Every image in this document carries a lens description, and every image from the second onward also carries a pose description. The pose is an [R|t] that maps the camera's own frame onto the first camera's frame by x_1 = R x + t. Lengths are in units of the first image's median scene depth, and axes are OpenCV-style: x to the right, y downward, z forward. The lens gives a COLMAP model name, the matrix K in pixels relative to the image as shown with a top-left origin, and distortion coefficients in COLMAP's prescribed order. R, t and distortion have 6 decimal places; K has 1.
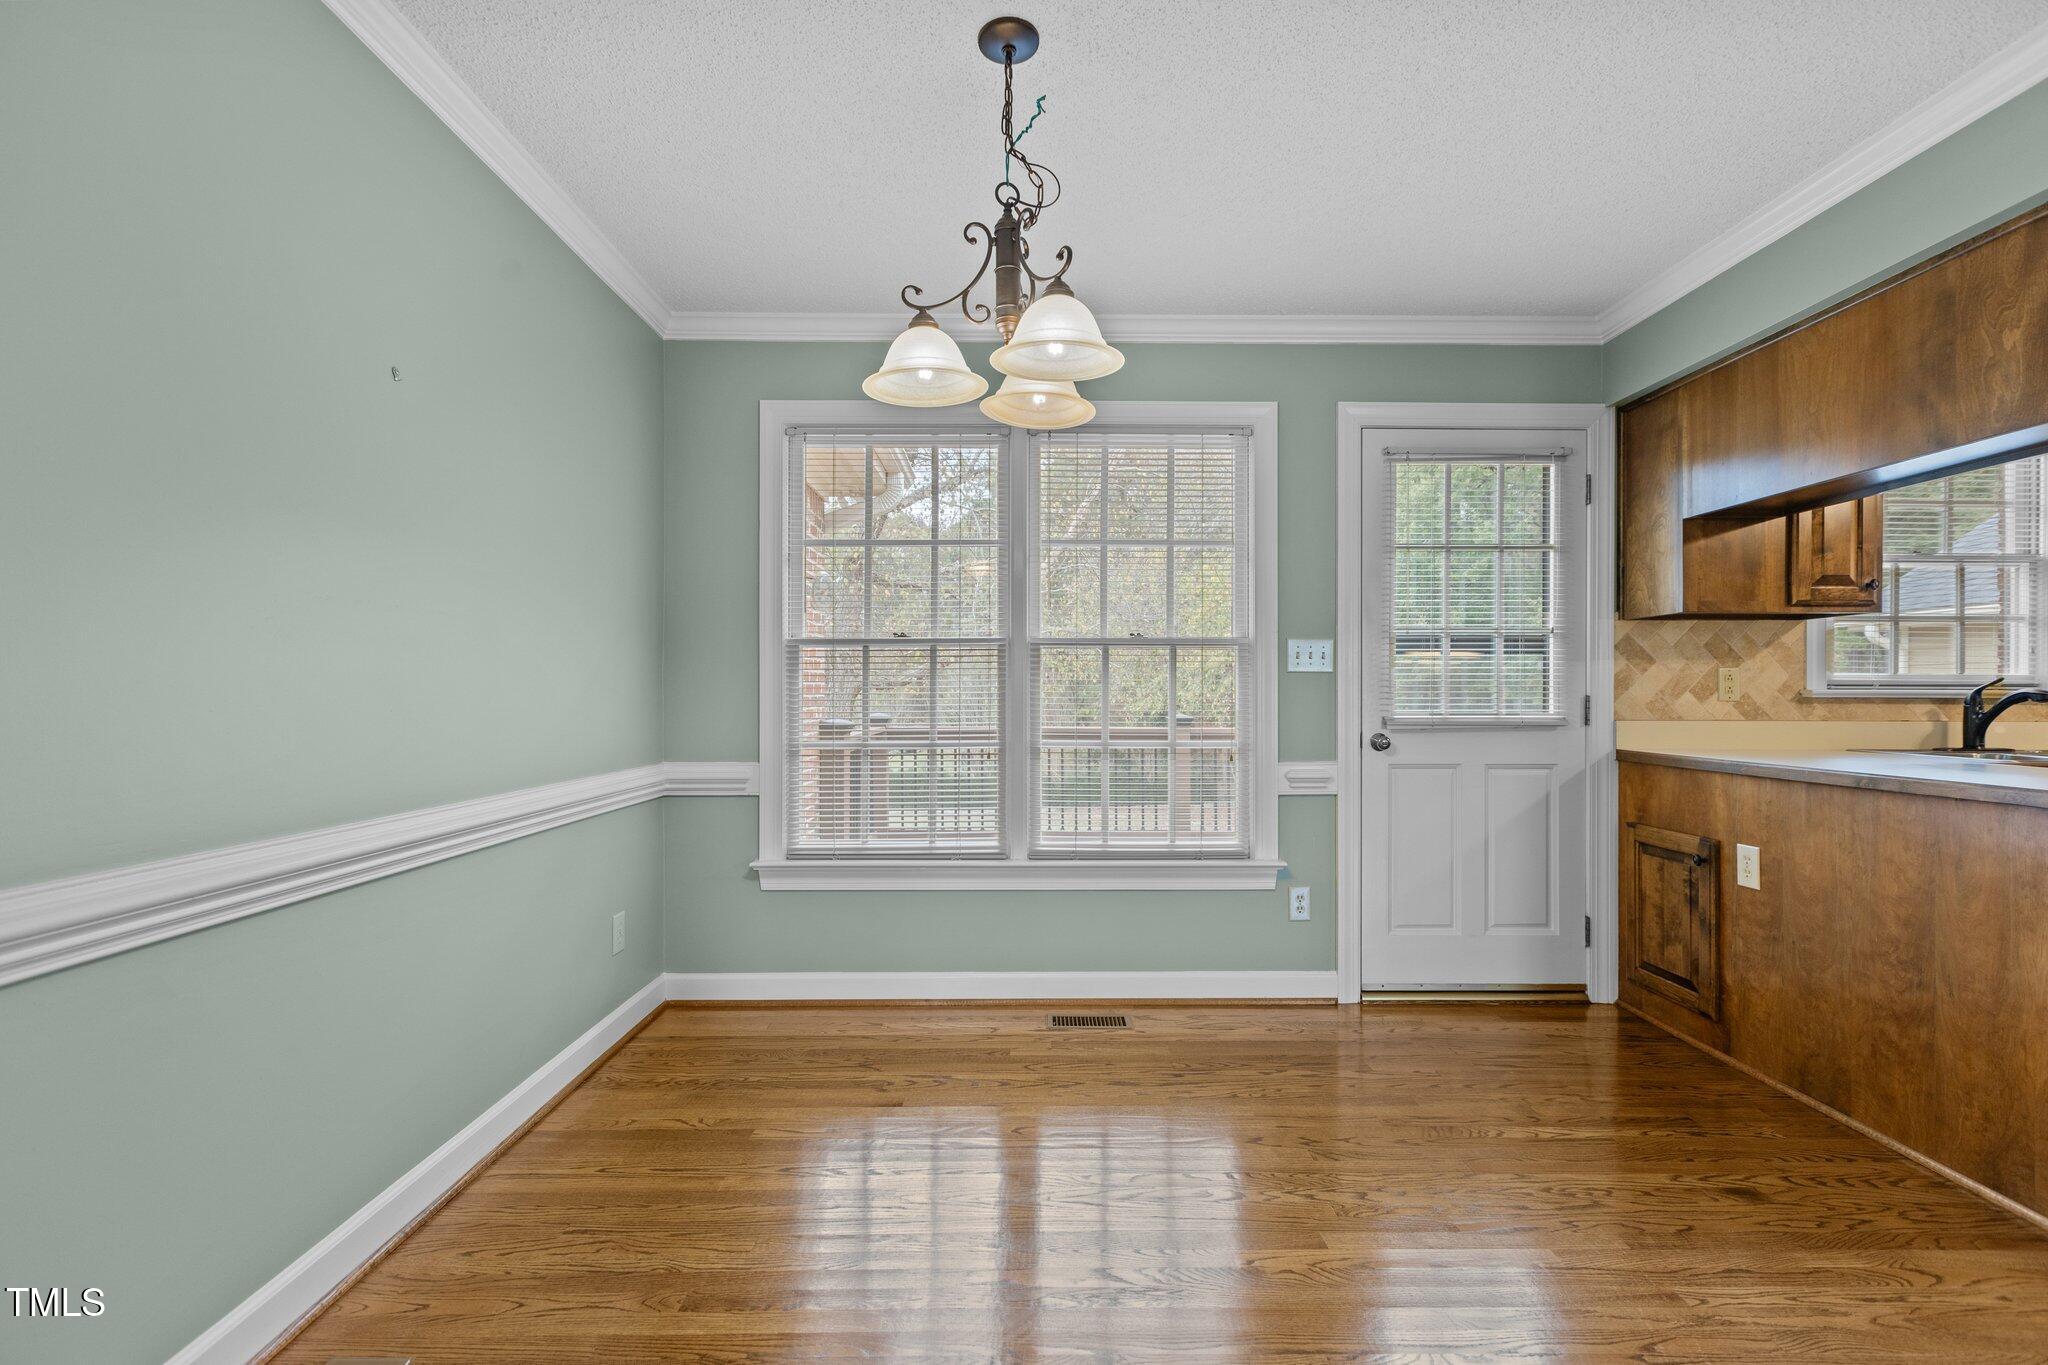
lens RADIAL K [[907.0, 0, 1019.0], [0, 907.0, 694.2], [0, 0, 1]] dist [-0.000629, -0.000474]
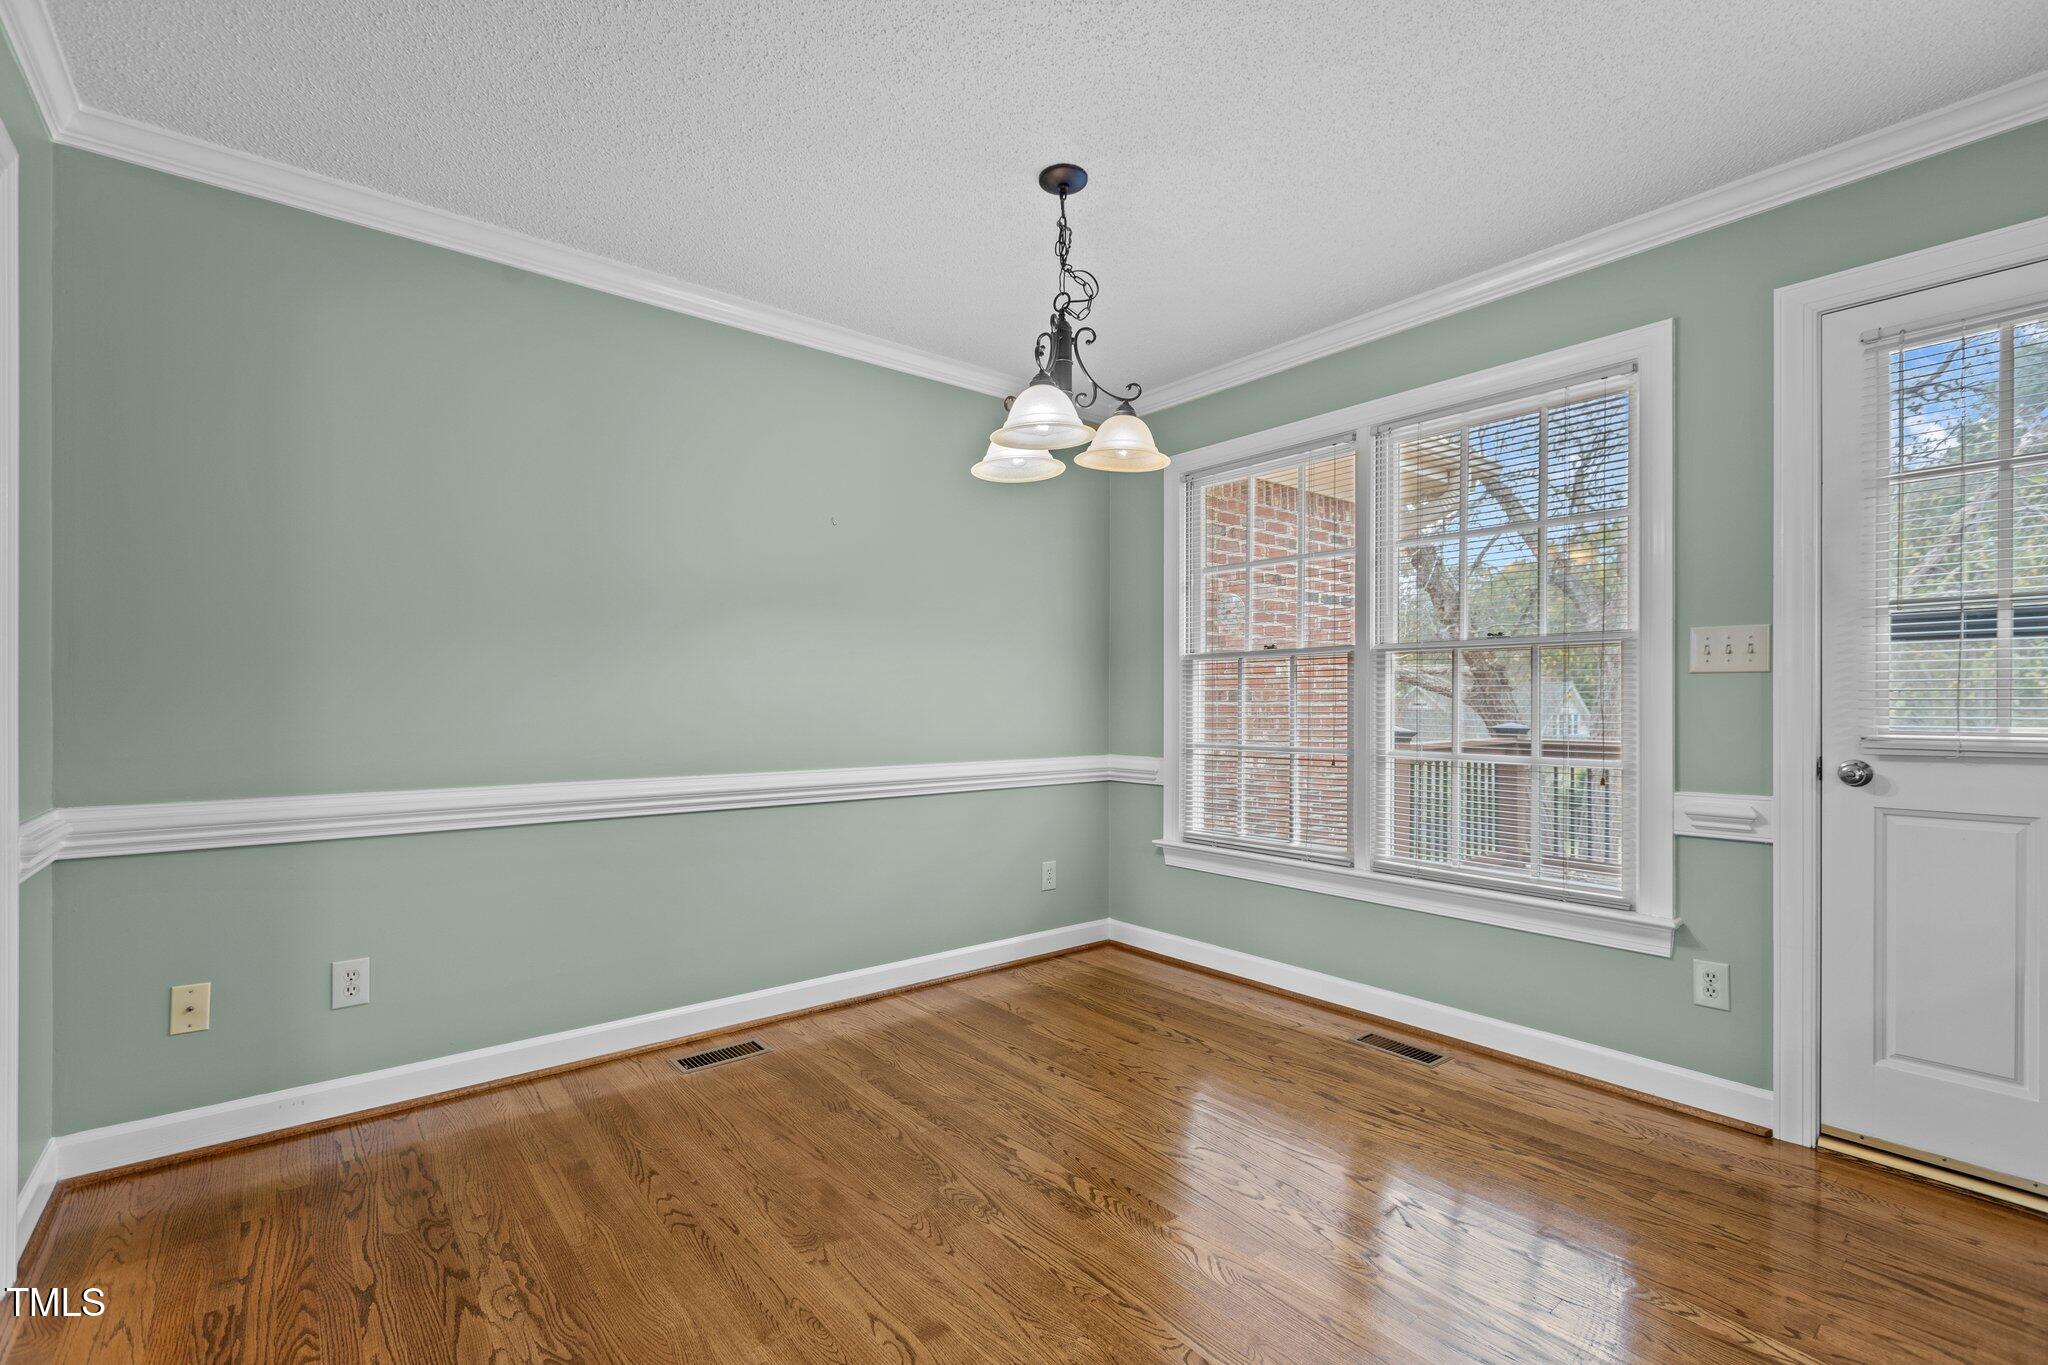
lens RADIAL K [[907.0, 0, 1038.5], [0, 907.0, 703.7], [0, 0, 1]] dist [-0.000629, -0.000474]
pose [[0.632605, 0.001640, -0.774473, 0.539229], [-0.001843, 0.999998, 0.000612, 0.001954], [0.774472, 0.001040, 0.632607, 0.105123]]
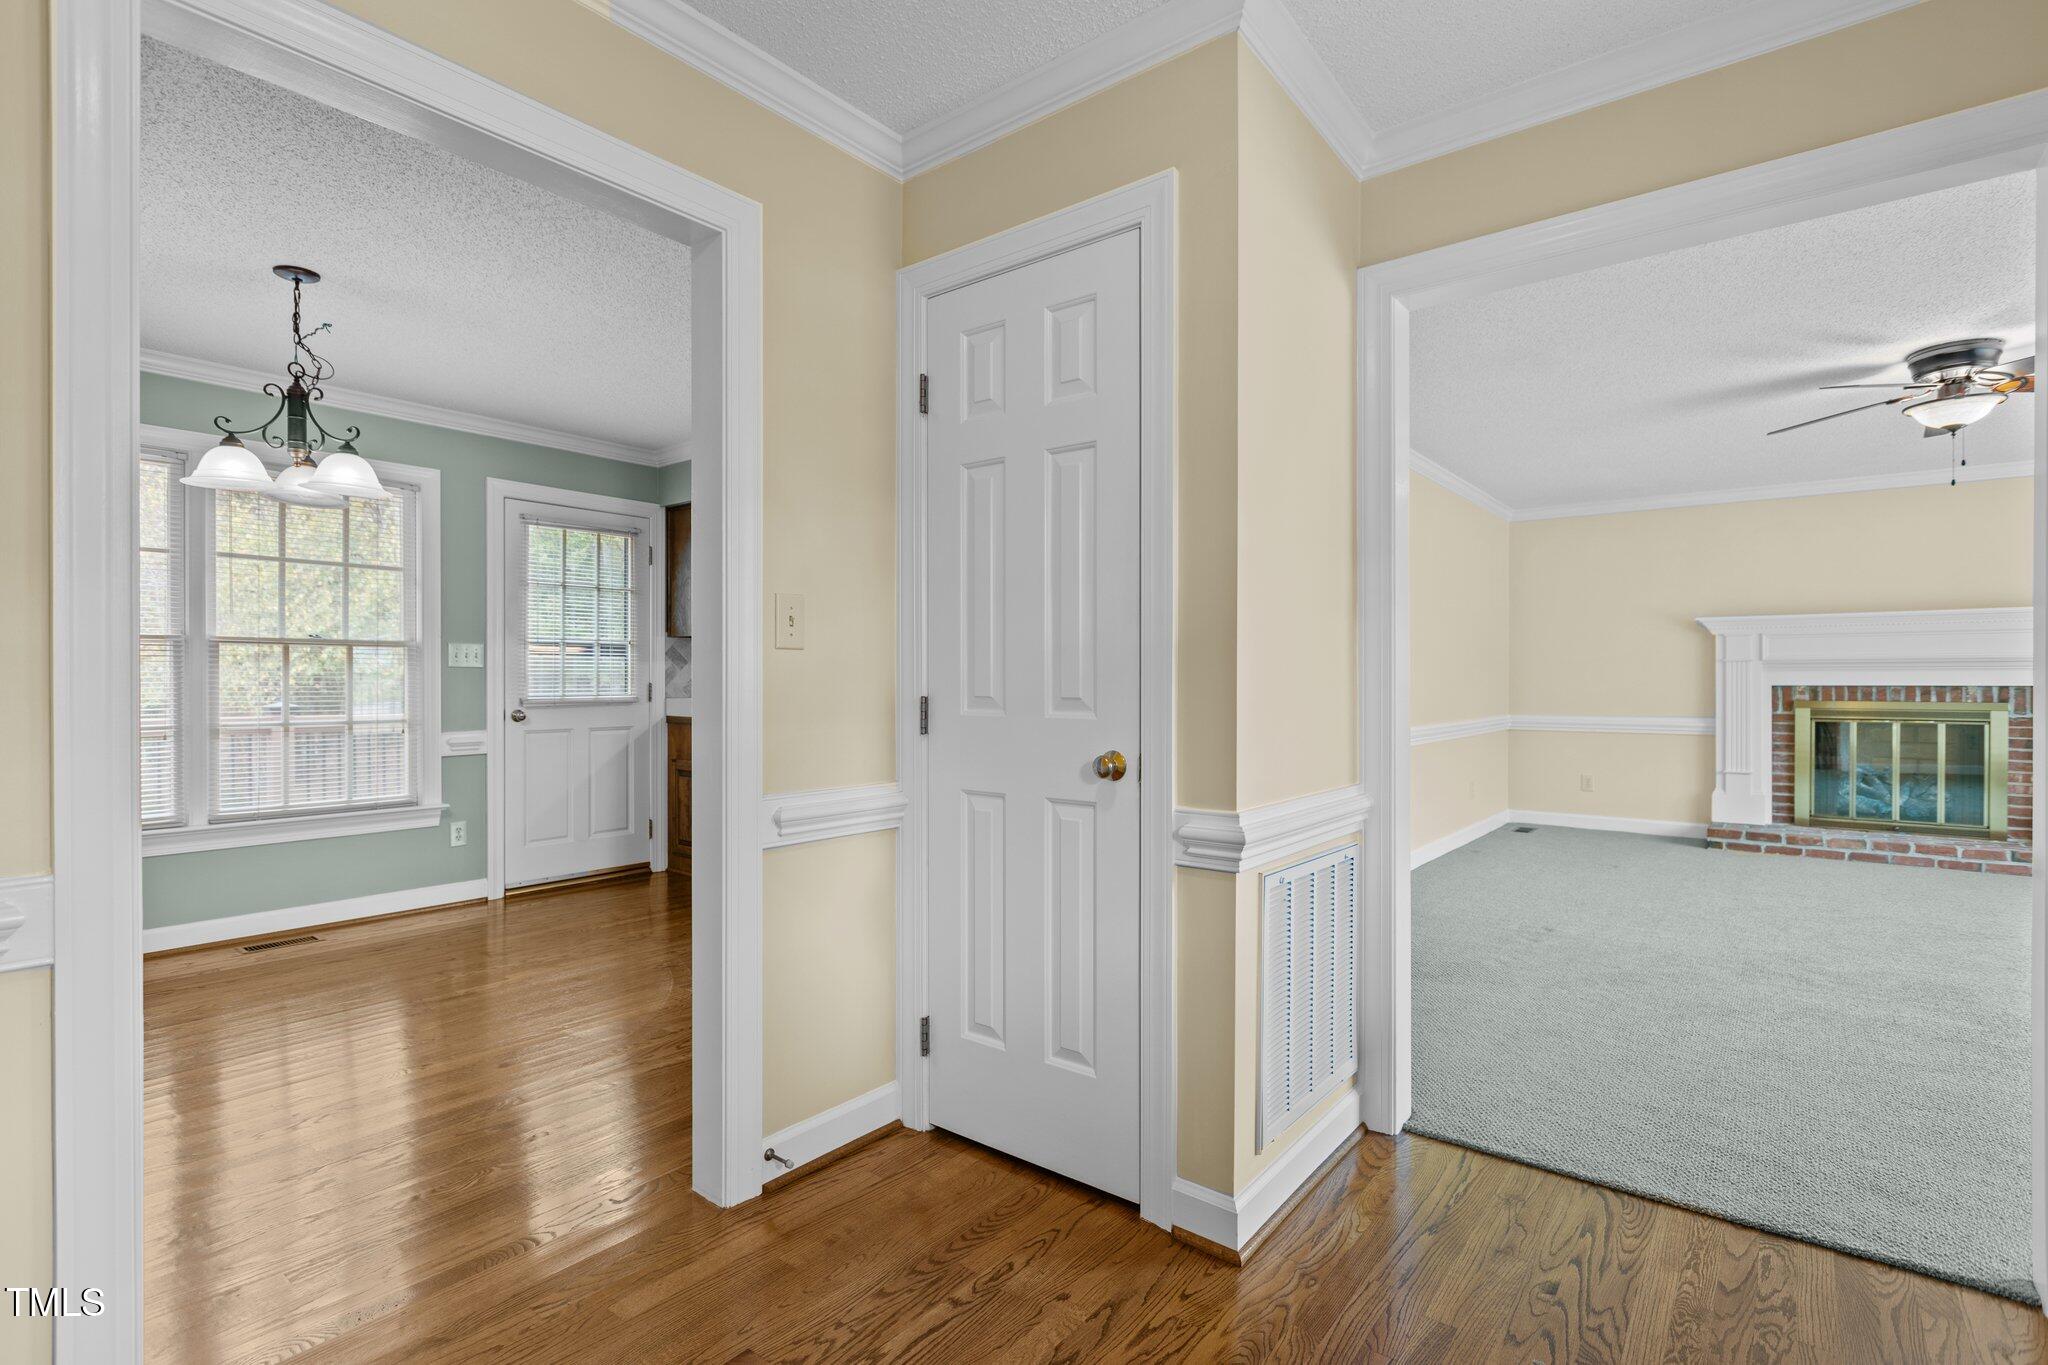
lens RADIAL K [[974.6, 0, 1032.9], [0, 974.6, 682.2], [0, 0, 1]] dist [0.002680, -0.002920]
pose [[0.616949, -0.002782, 0.786999, -0.323613], [0.002053, 0.999996, 0.001926, -0.002124], [-0.787001, 0.000427, 0.616952, -0.616066]]
